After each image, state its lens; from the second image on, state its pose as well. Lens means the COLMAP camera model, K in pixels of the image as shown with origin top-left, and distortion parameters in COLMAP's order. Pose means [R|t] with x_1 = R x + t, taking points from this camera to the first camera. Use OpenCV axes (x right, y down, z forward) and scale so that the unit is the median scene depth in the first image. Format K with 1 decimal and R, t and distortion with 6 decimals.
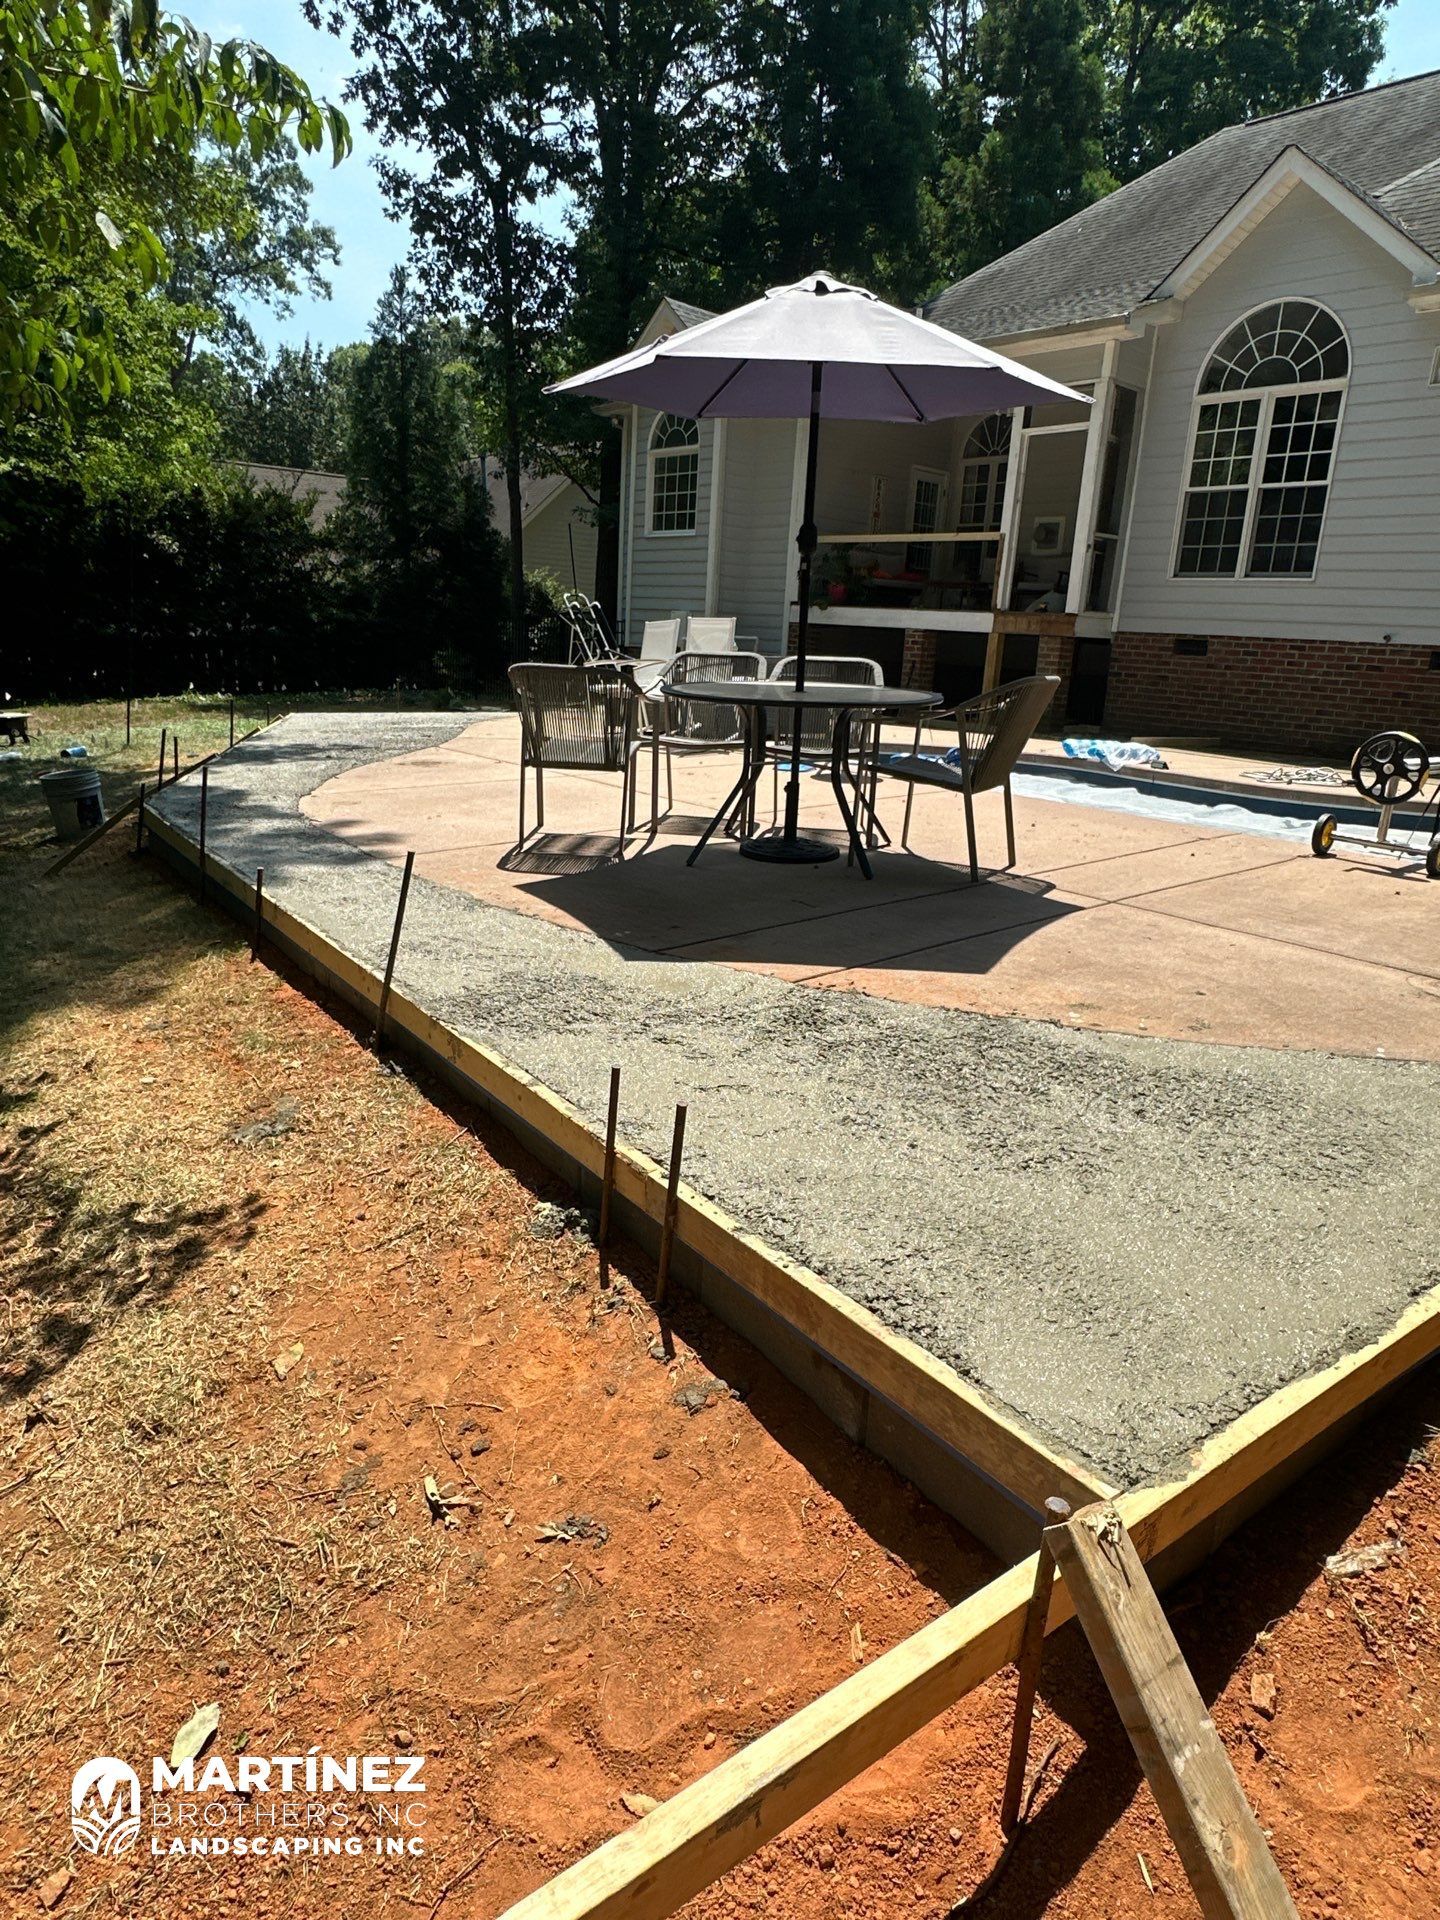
lens RADIAL K [[1177.8, 0, 720.1], [0, 1177.8, 963.3], [0, 0, 1]] dist [-0.000464, 0.002361]
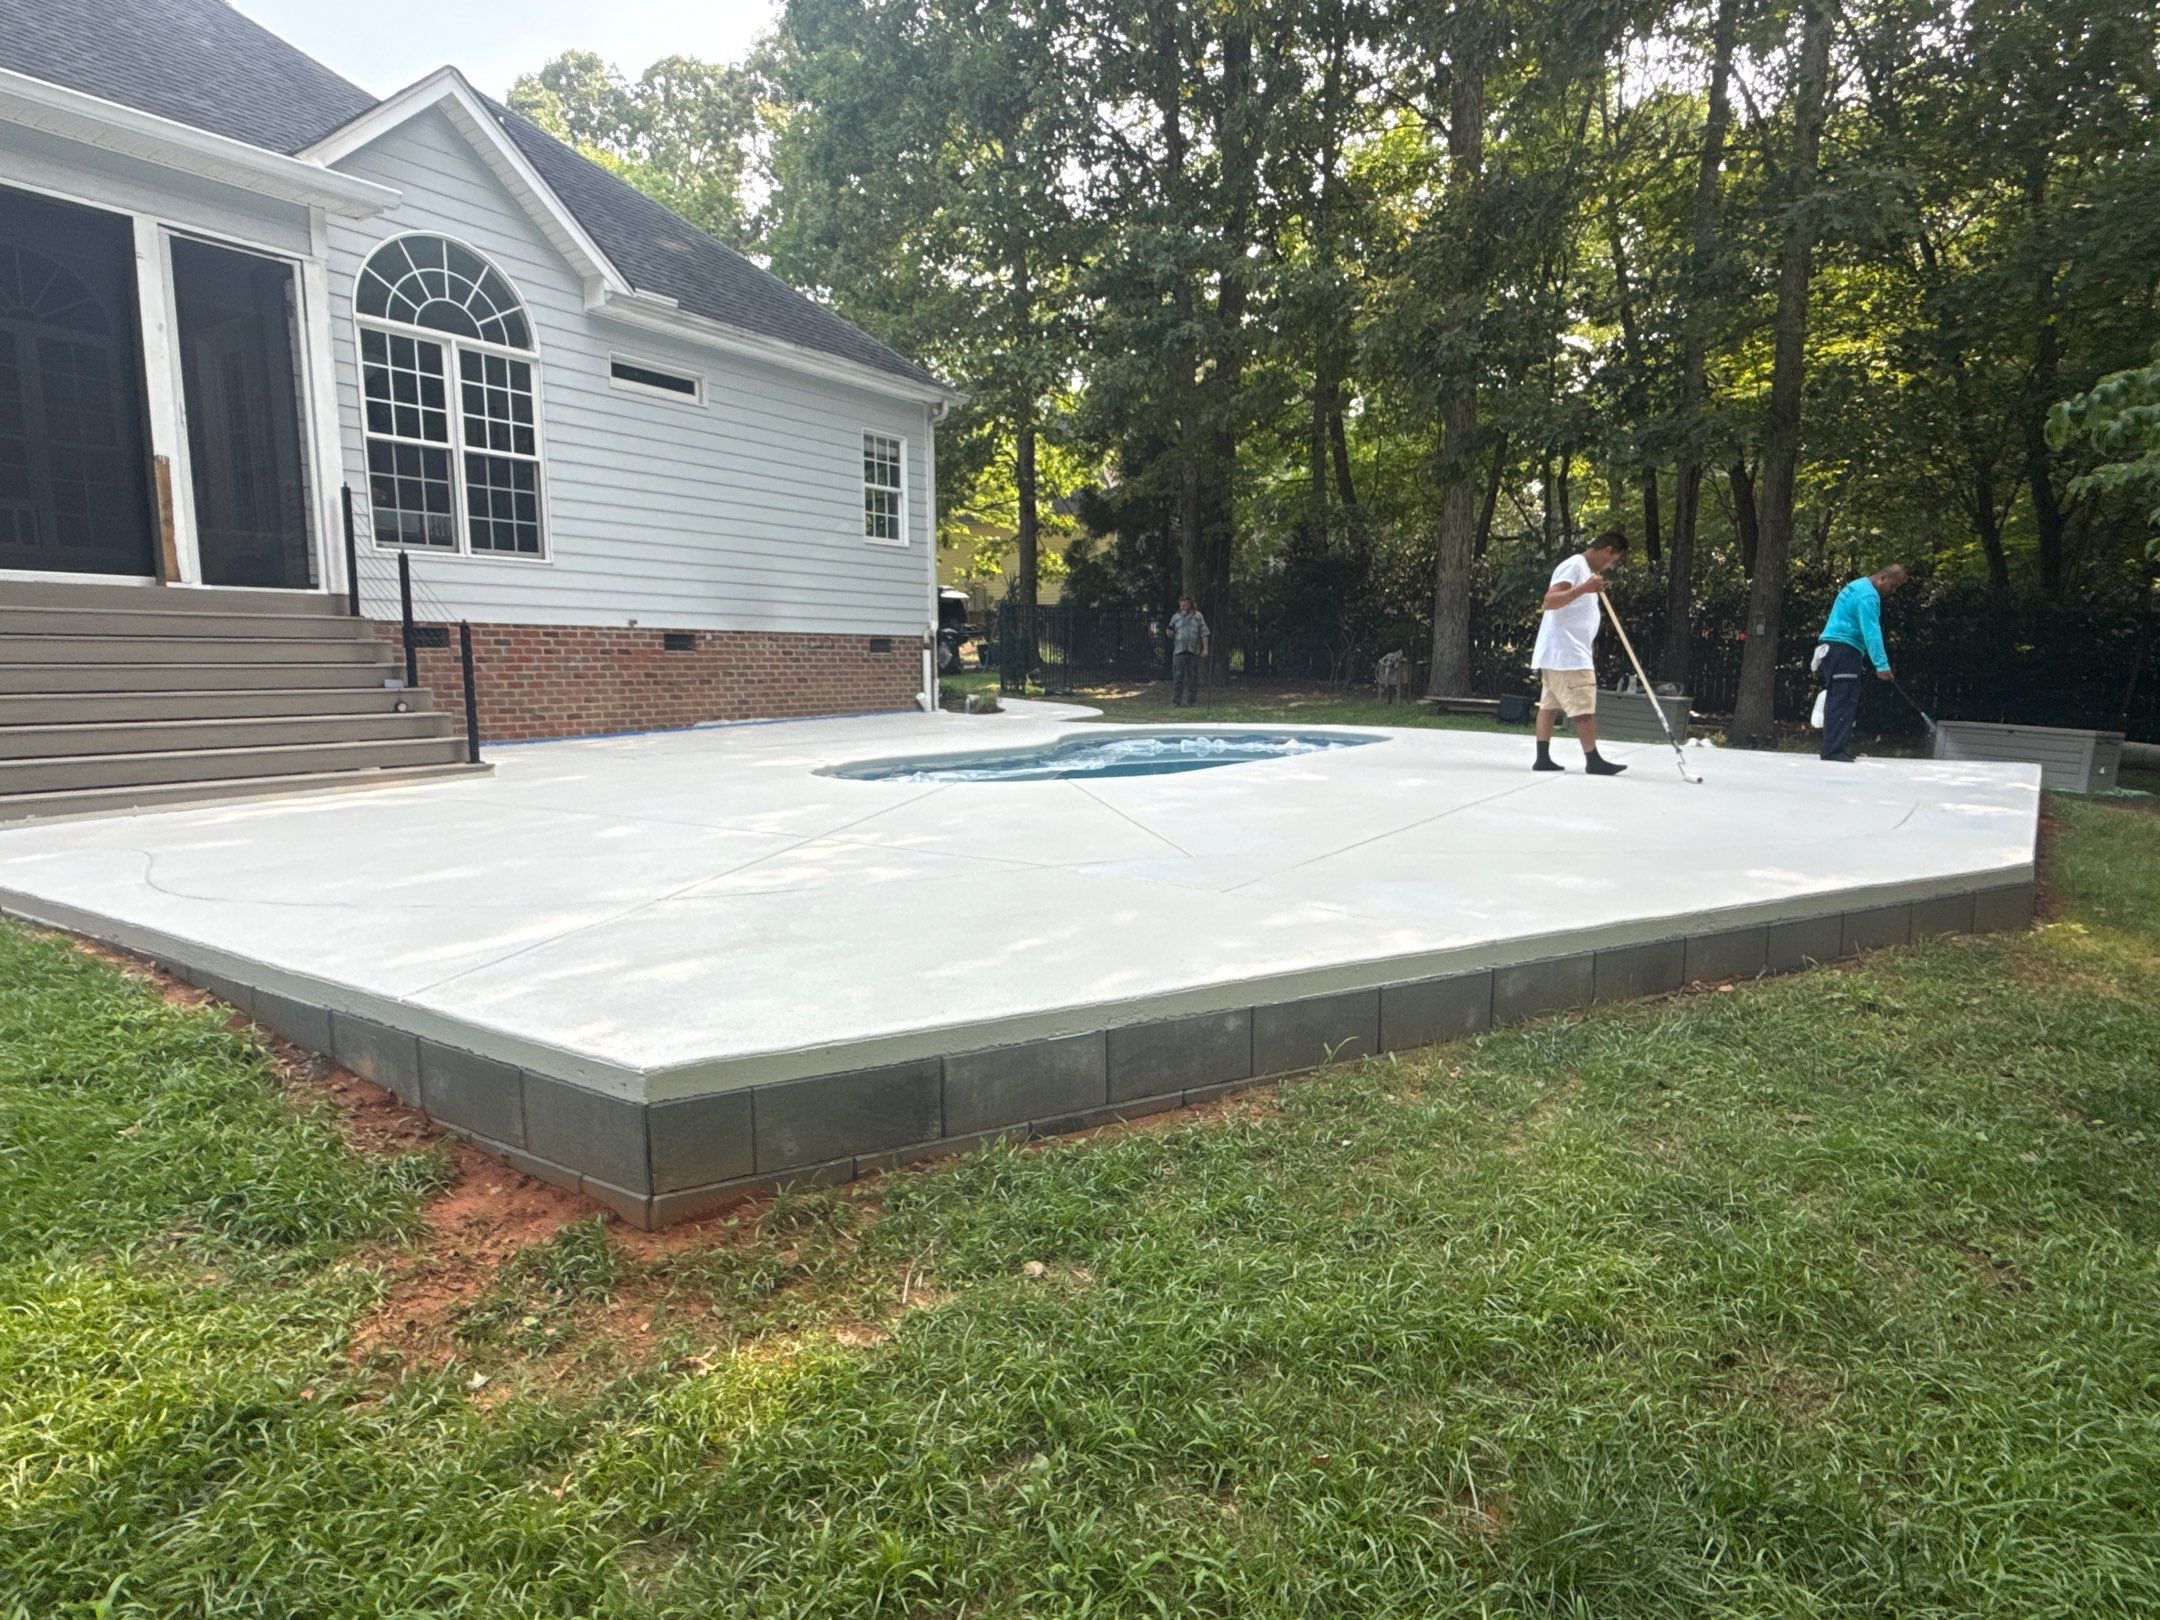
lens RADIAL K [[1196.1, 0, 1056.1], [0, 1196.1, 820.3], [0, 0, 1]] dist [-0.000929, -0.000731]
pose [[-0.260514, -0.168117, 0.950720, -0.298878], [0.268173, 0.933373, 0.238533, -0.145555], [-0.927478, 0.317099, -0.198073, 0.506367]]
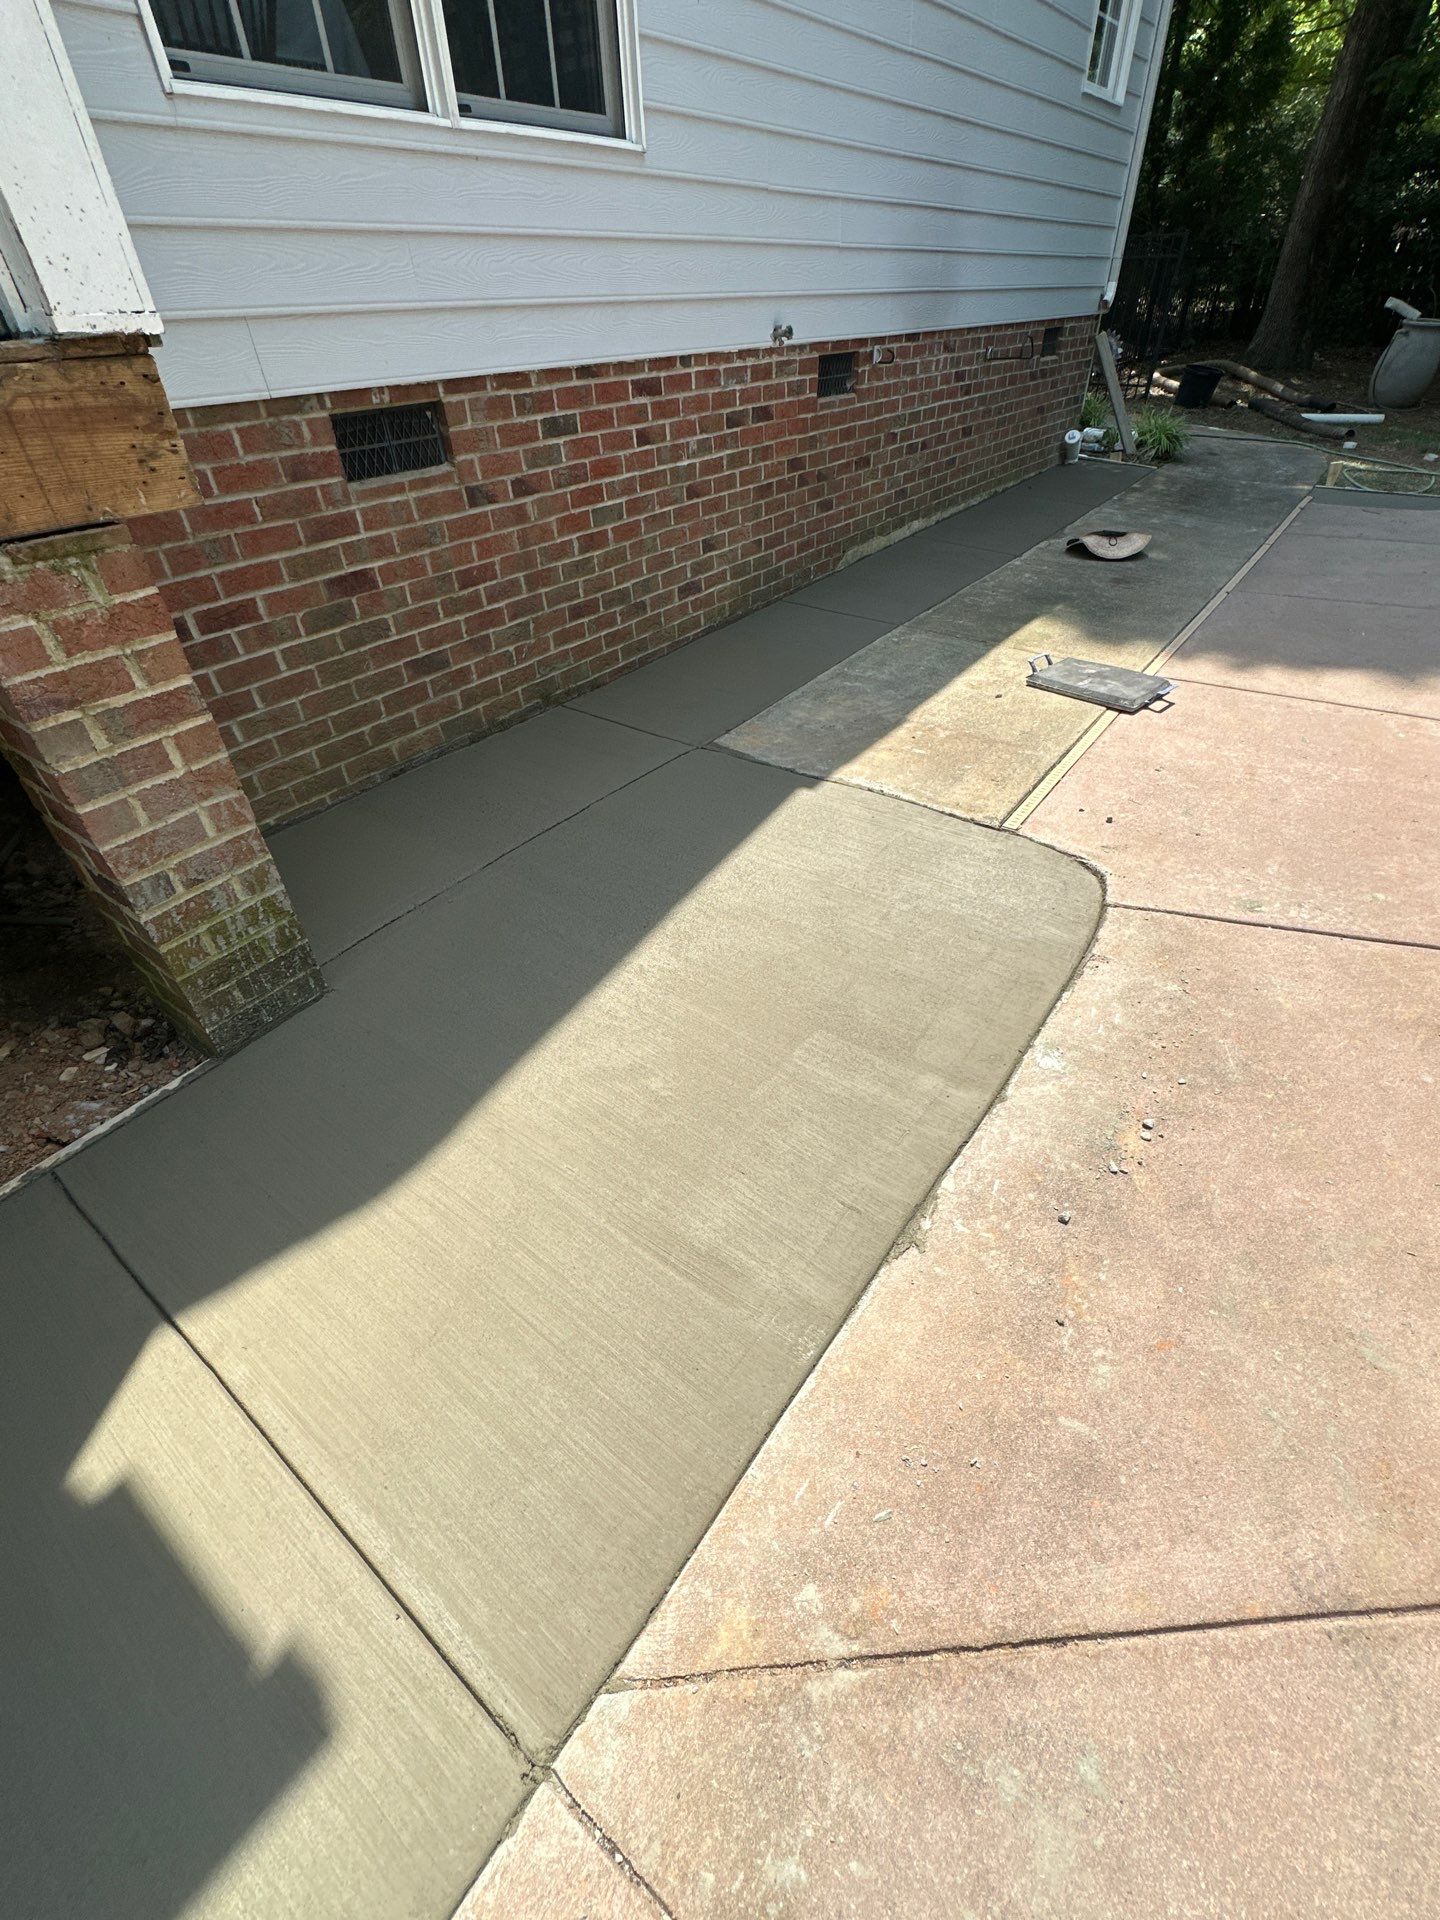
lens RADIAL K [[827.2, 0, 694.2], [0, 827.2, 954.0], [0, 0, 1]] dist [-0.001136, 0.000030]
pose [[-0.209712, -0.625405, 0.751592, 0.105096], [0.313227, 0.685203, 0.657560, -0.182135], [-0.926234, 0.373318, 0.052198, 0.607100]]
